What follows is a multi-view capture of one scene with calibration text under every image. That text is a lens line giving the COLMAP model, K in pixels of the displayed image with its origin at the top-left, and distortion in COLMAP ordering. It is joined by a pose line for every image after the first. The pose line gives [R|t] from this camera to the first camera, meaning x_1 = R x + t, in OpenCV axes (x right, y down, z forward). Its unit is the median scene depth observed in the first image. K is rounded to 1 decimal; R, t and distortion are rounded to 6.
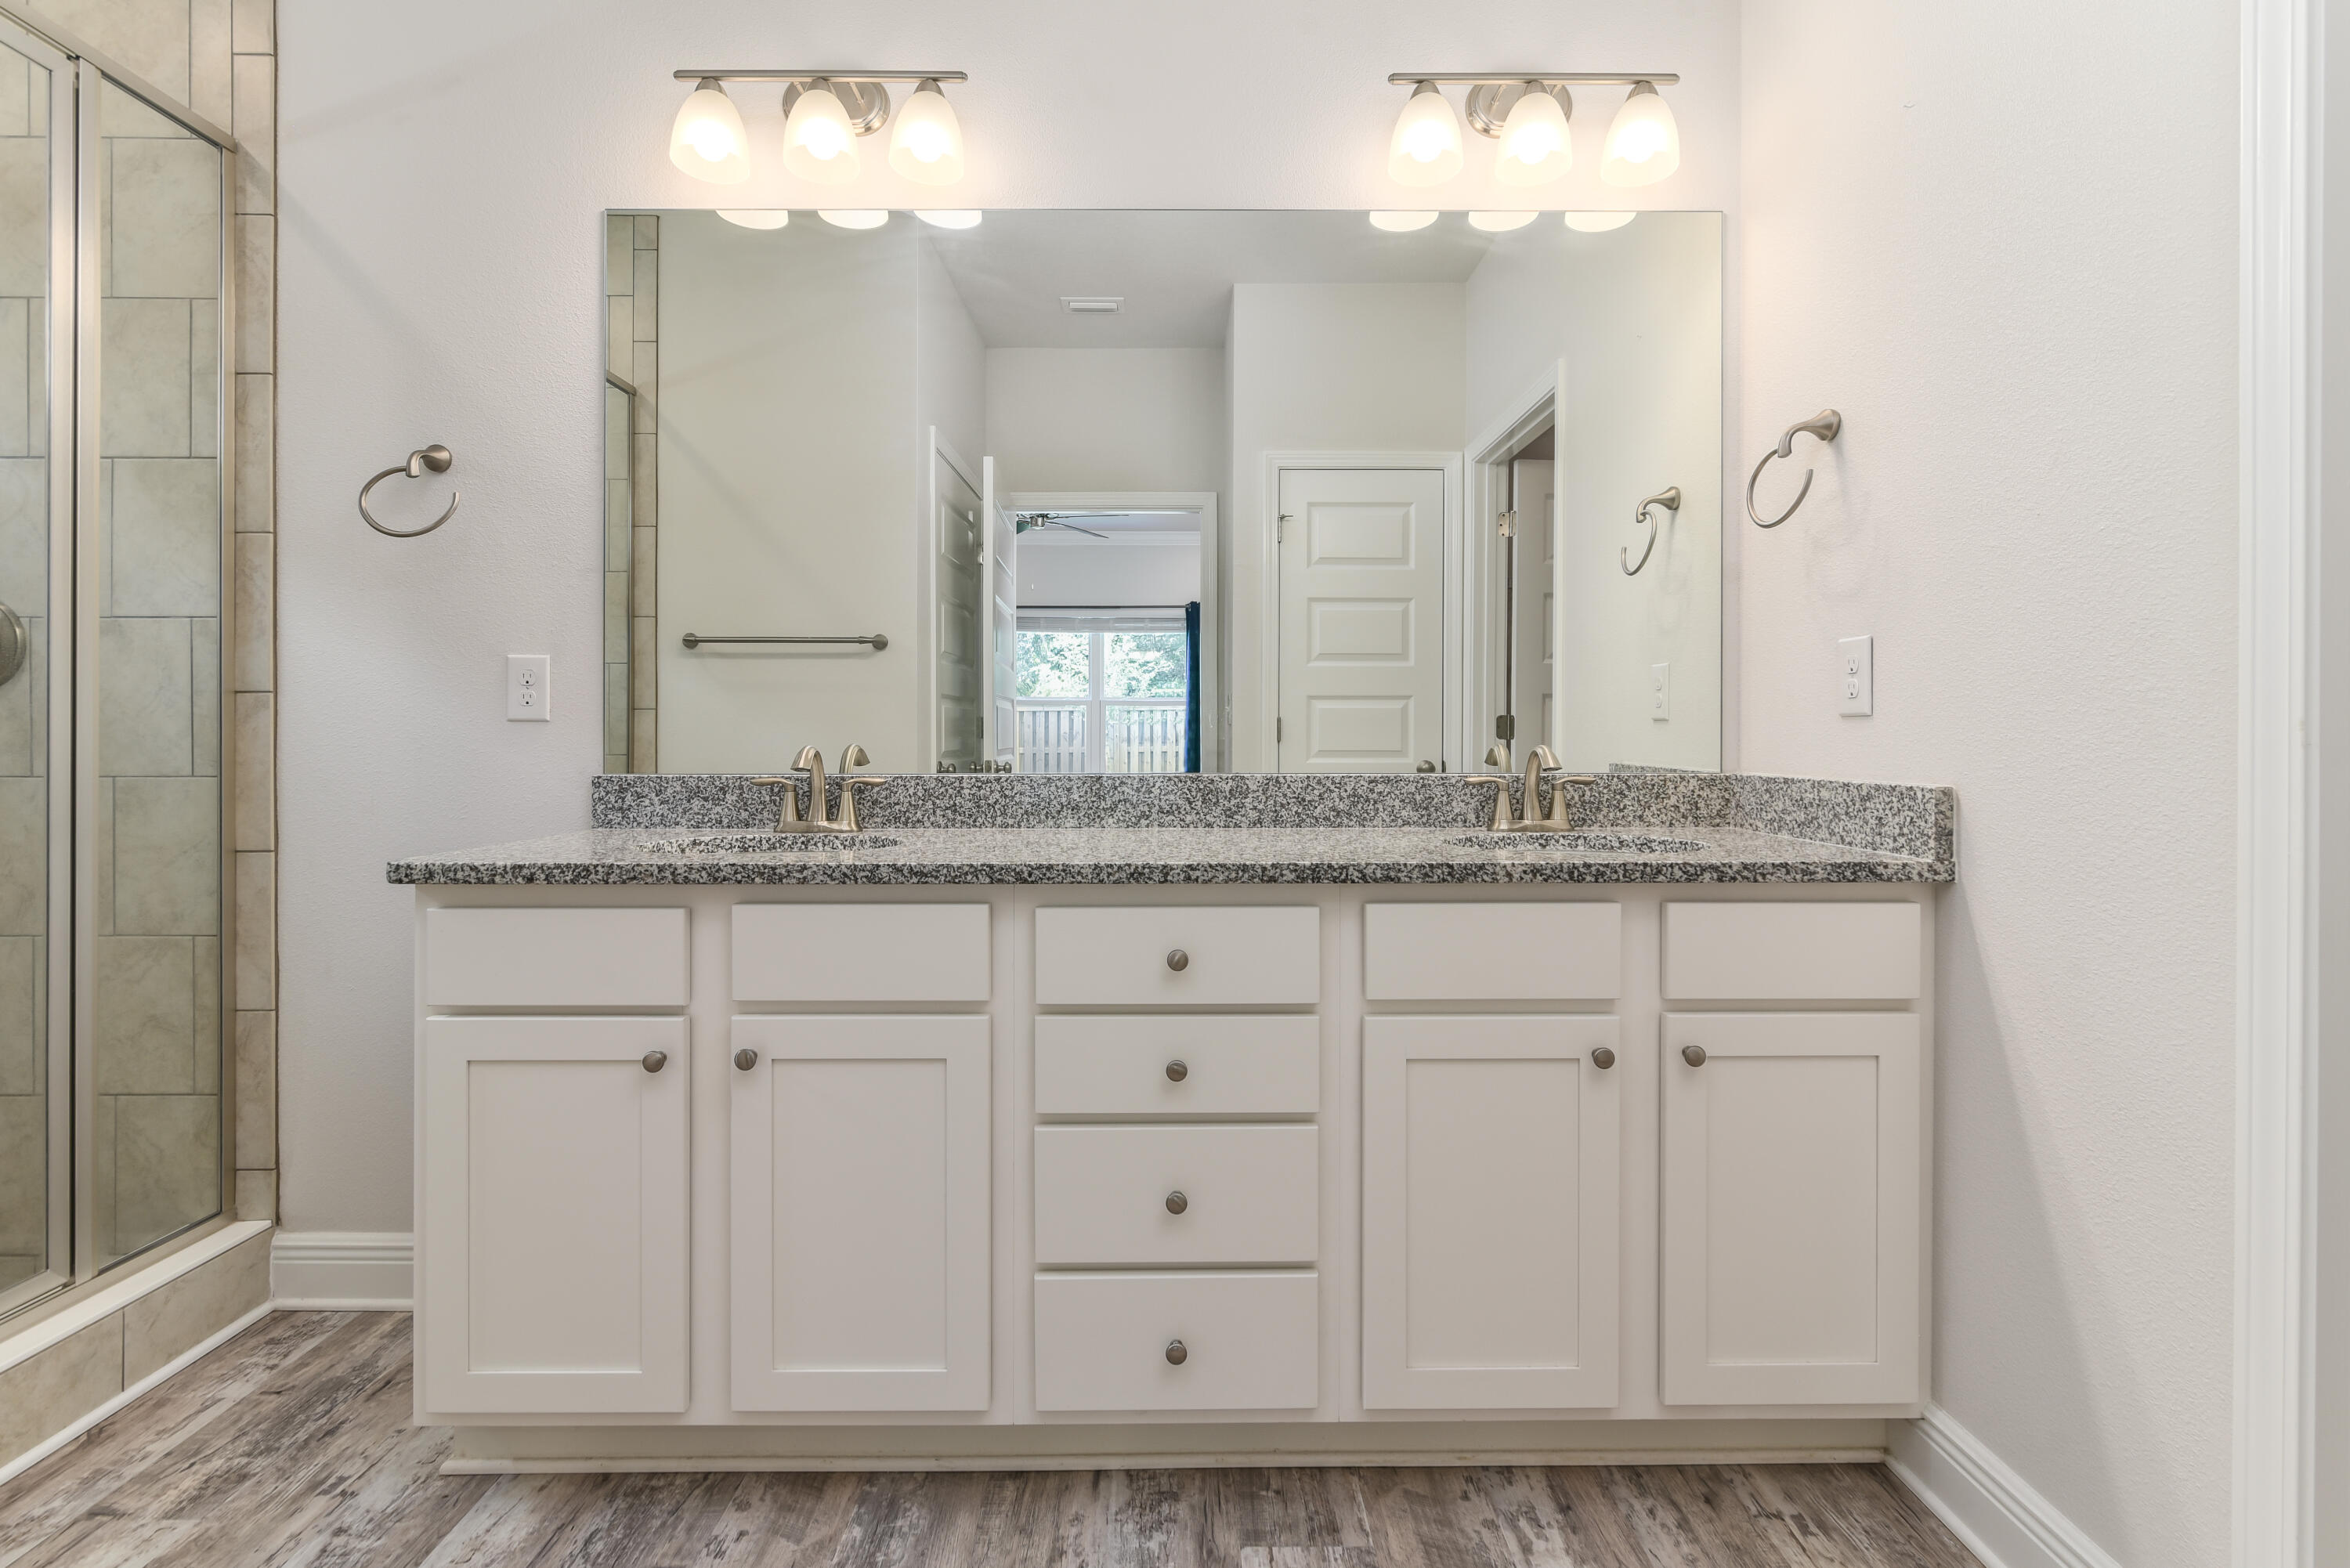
lens RADIAL K [[1076.7, 0, 1179.7], [0, 1076.7, 735.2], [0, 0, 1]] dist [-0.003798, -0.000337]
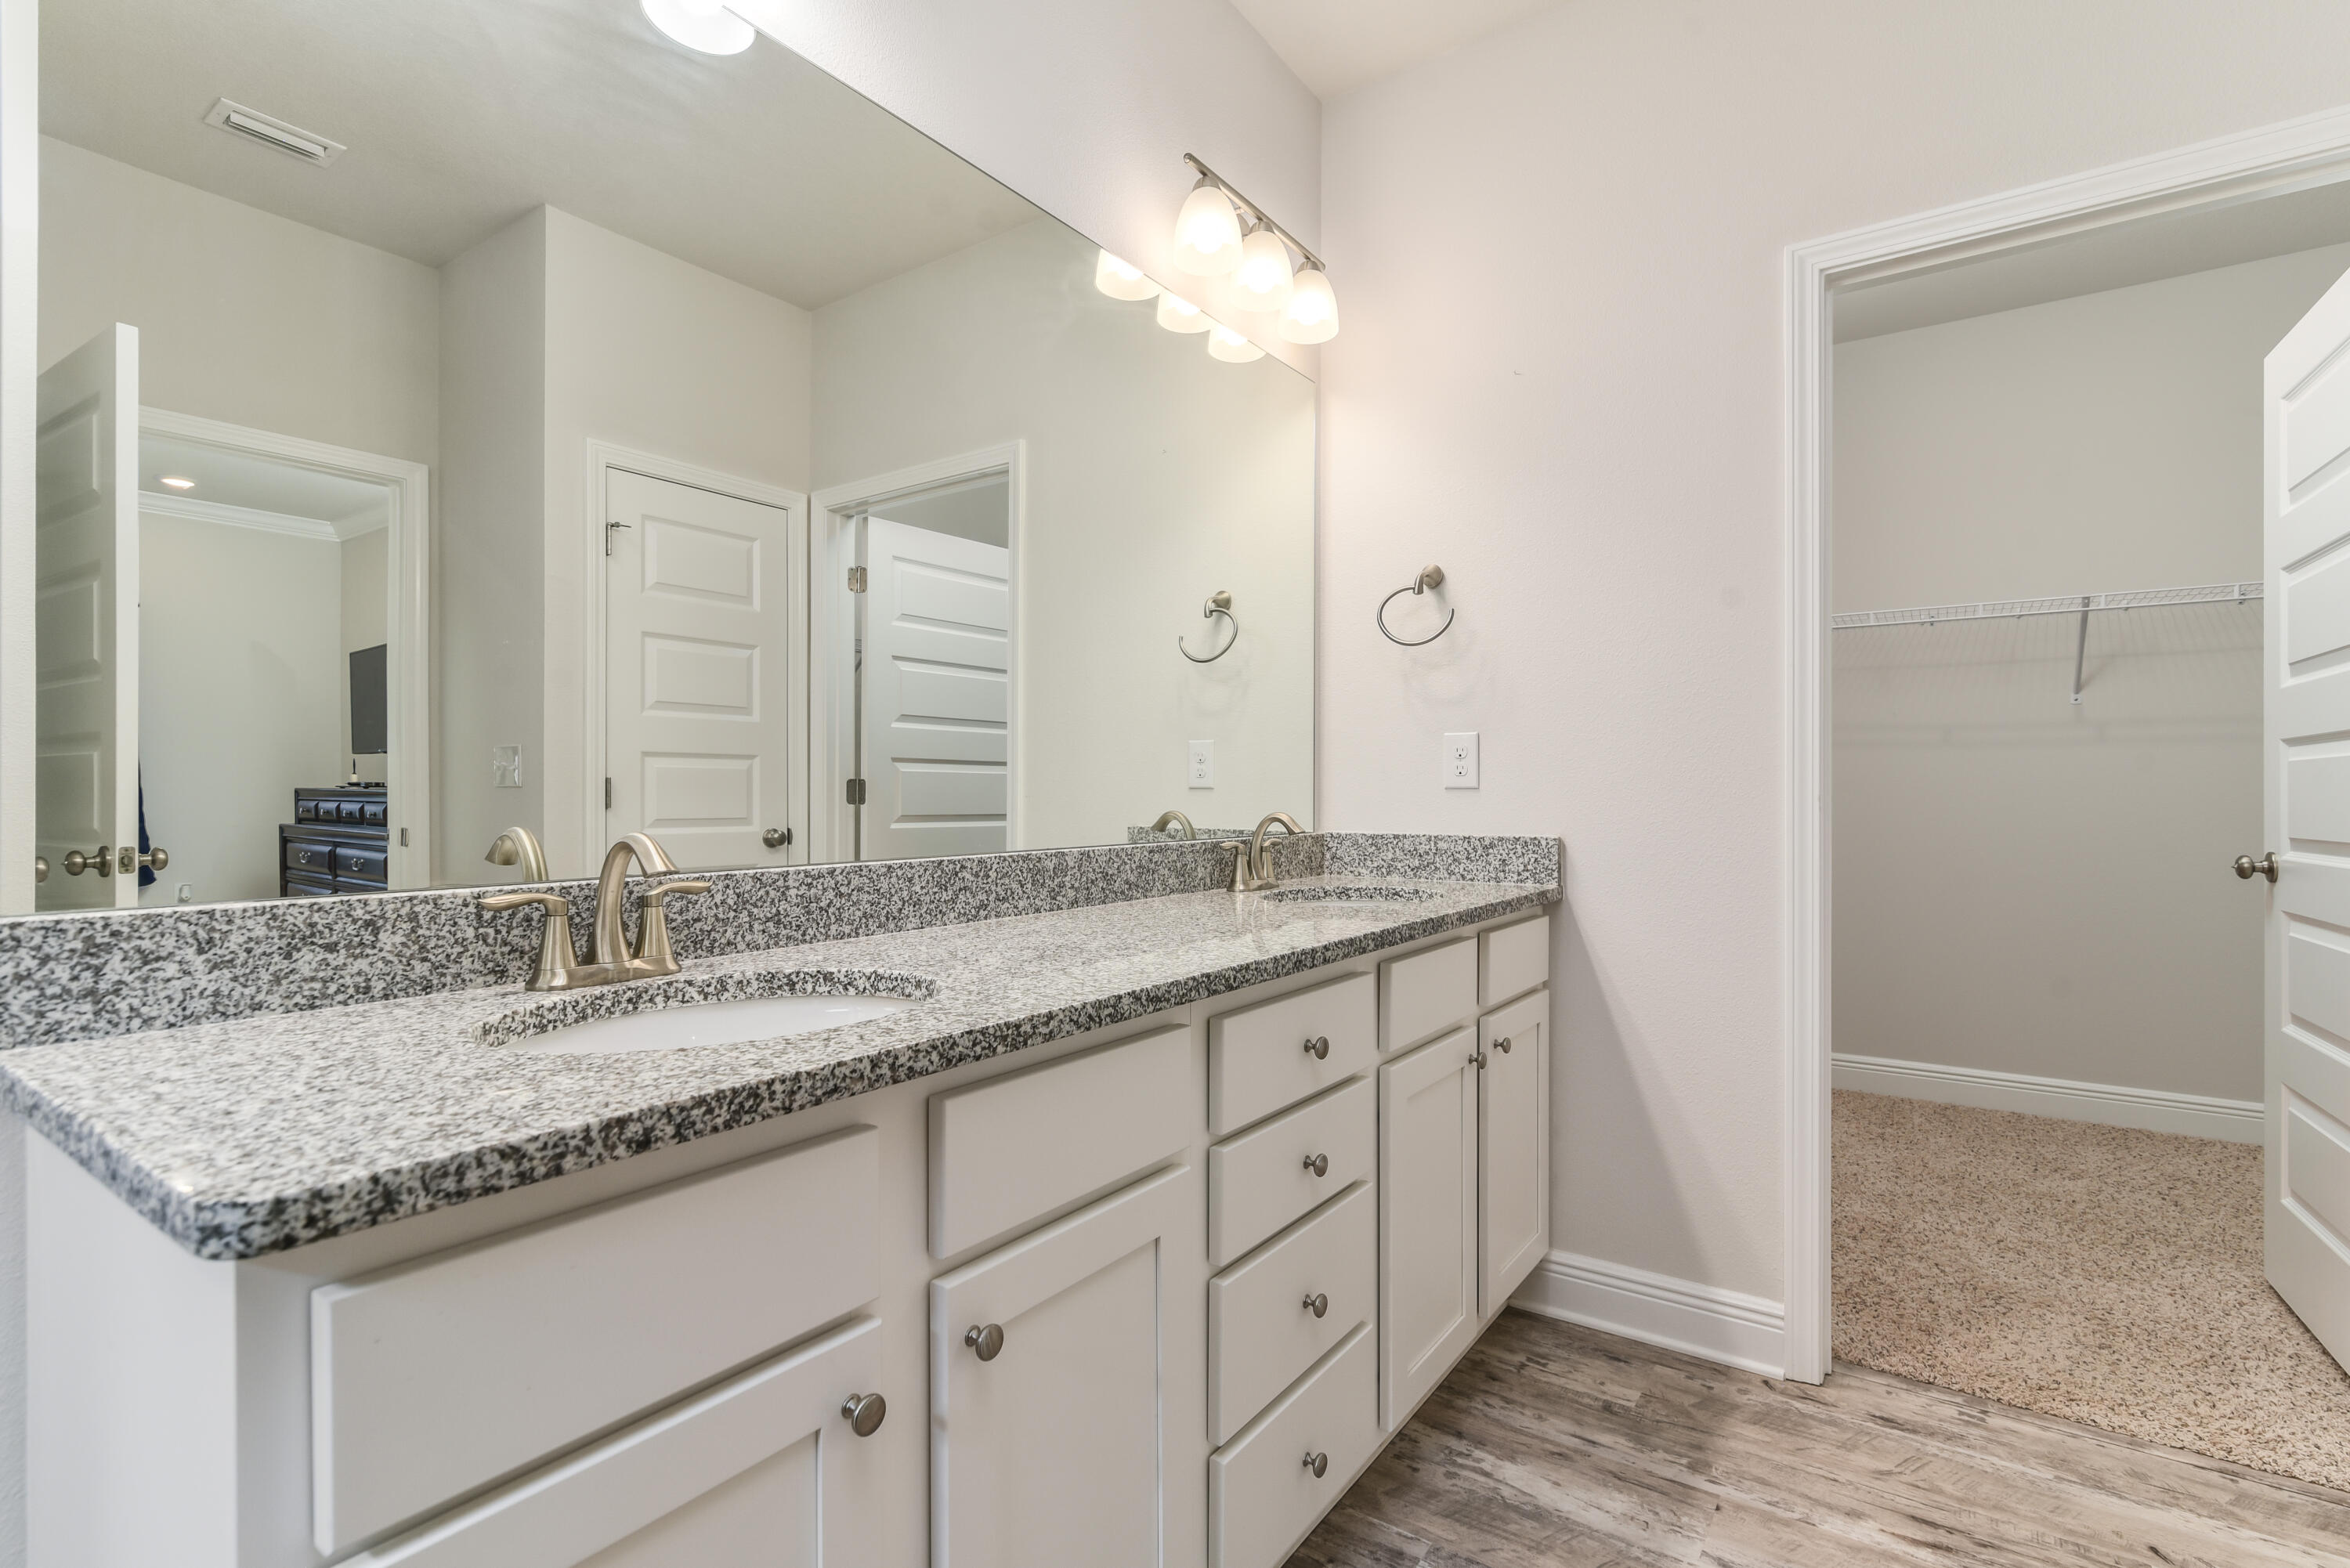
lens RADIAL K [[1081.9, 0, 1176.7], [0, 1081.9, 790.2], [0, 0, 1]] dist [-0.004887, -0.000537]
pose [[0.583885, 0.001128, 0.811835, -0.632316], [0.001630, 0.999995, -0.002562, -0.011026], [-0.811834, 0.002820, 0.583881, 0.409091]]
